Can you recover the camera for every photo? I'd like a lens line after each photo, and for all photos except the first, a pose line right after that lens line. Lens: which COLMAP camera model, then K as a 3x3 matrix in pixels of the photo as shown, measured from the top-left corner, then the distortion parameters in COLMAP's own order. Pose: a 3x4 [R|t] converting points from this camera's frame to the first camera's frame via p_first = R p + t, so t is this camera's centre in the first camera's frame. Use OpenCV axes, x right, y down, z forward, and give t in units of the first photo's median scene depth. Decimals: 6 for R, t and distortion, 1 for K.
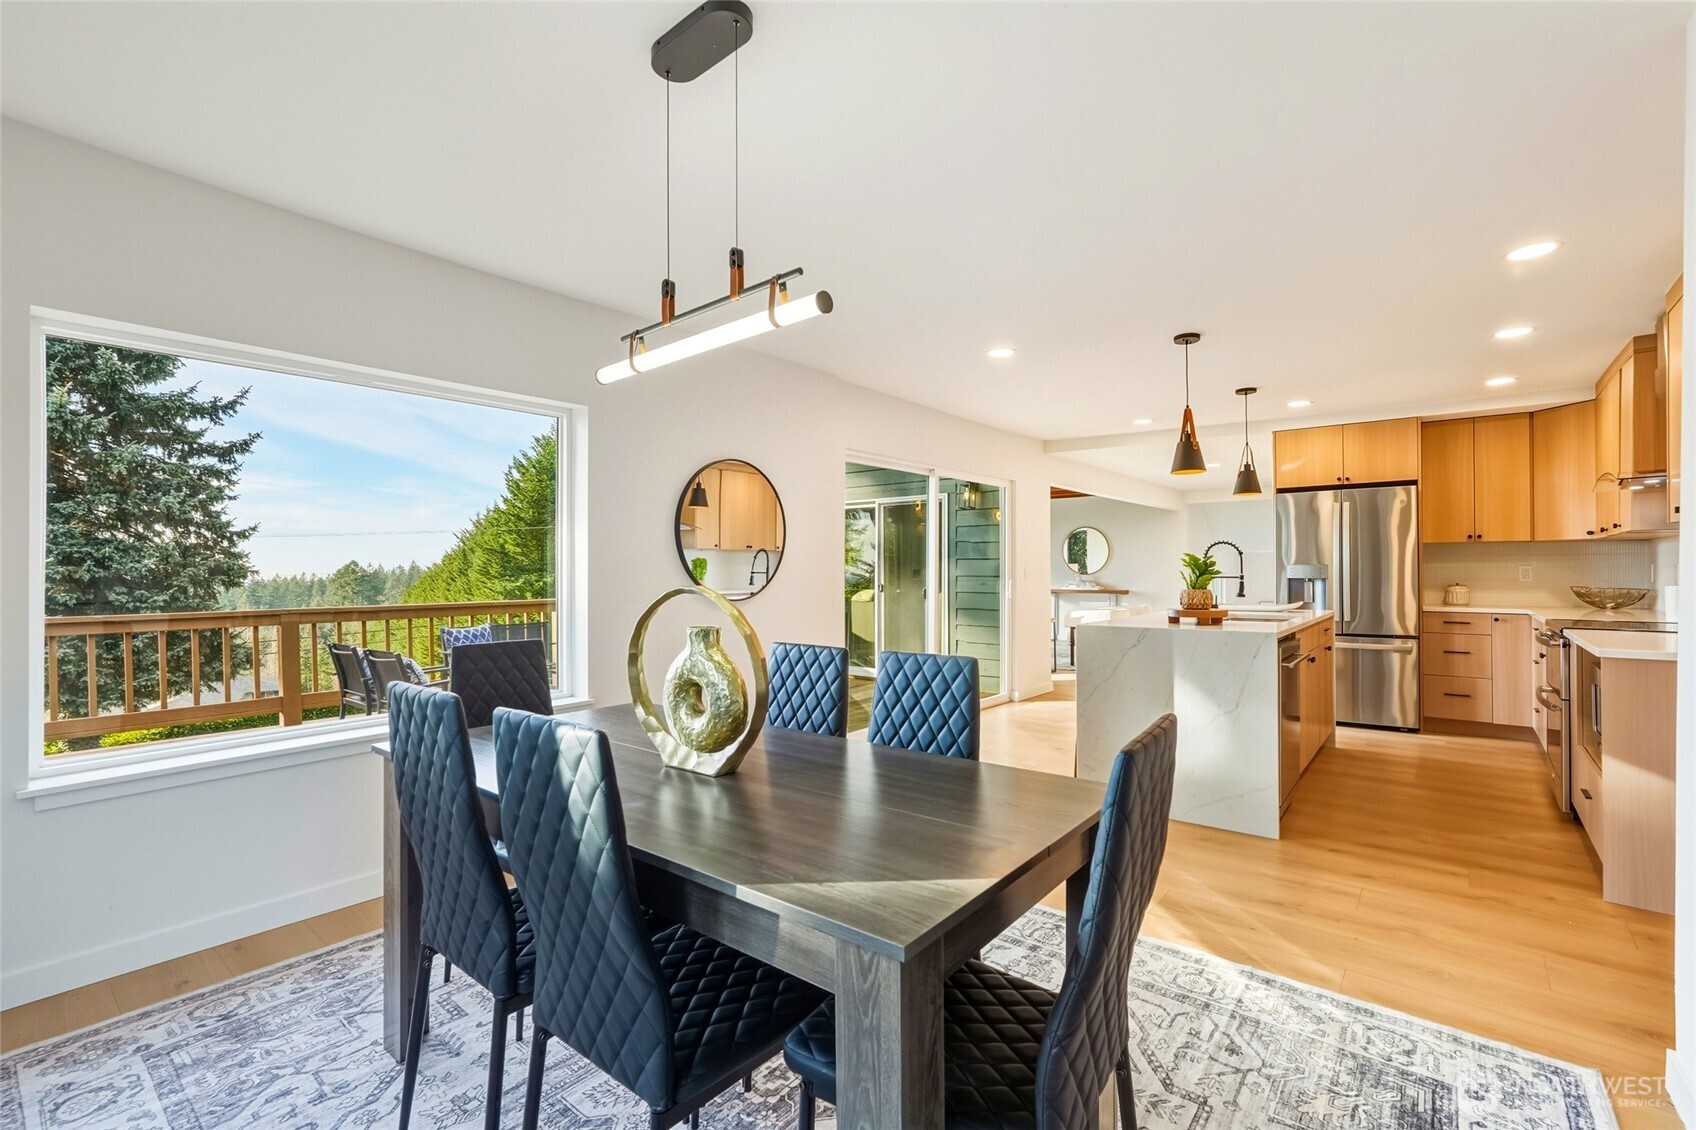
lens RADIAL K [[759.0, 0, 837.6], [0, 759.0, 567.4], [0, 0, 1]] dist [-0.000506, 0.004047]
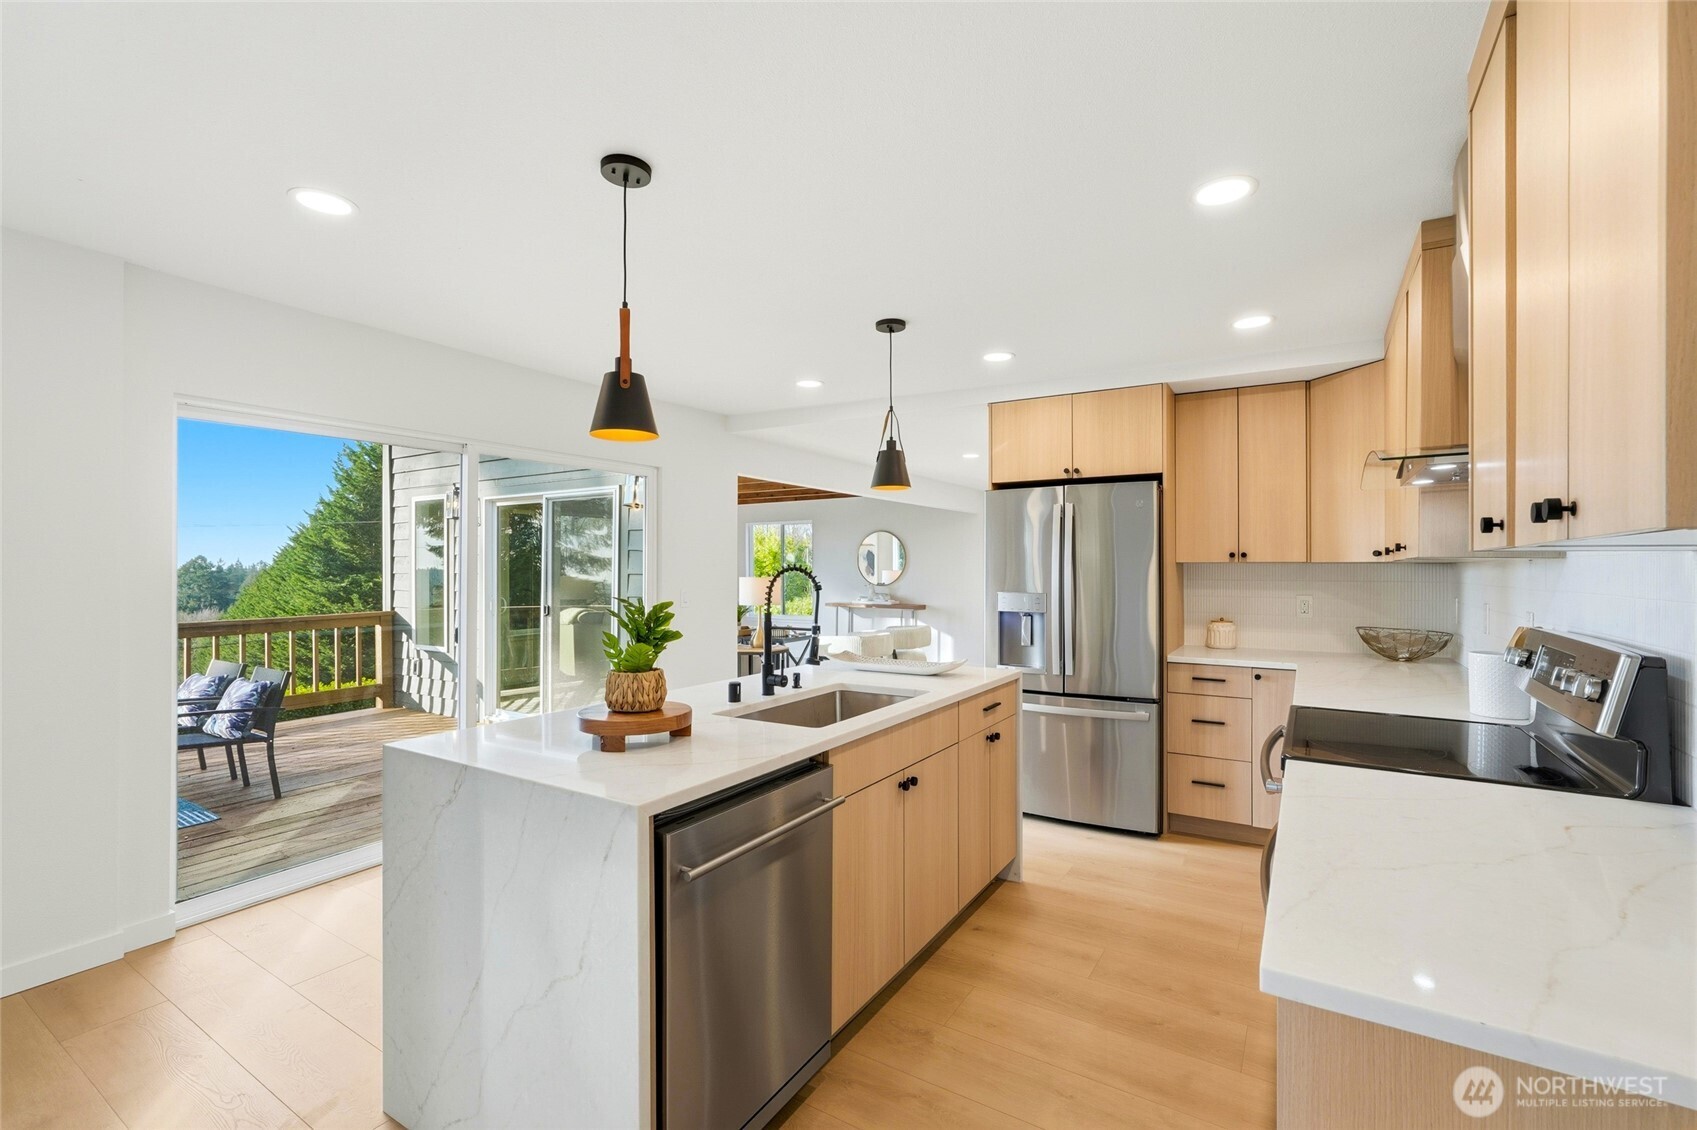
lens RADIAL K [[759.4, 0, 833.7], [0, 759.4, 562.7], [0, 0, 1]] dist [-0.000506, 0.004047]
pose [[0.992613, 0.007024, 0.121121, 0.375487], [-0.006446, 0.999966, -0.005164, -0.027106], [-0.121153, 0.004345, 0.992624, 0.339500]]
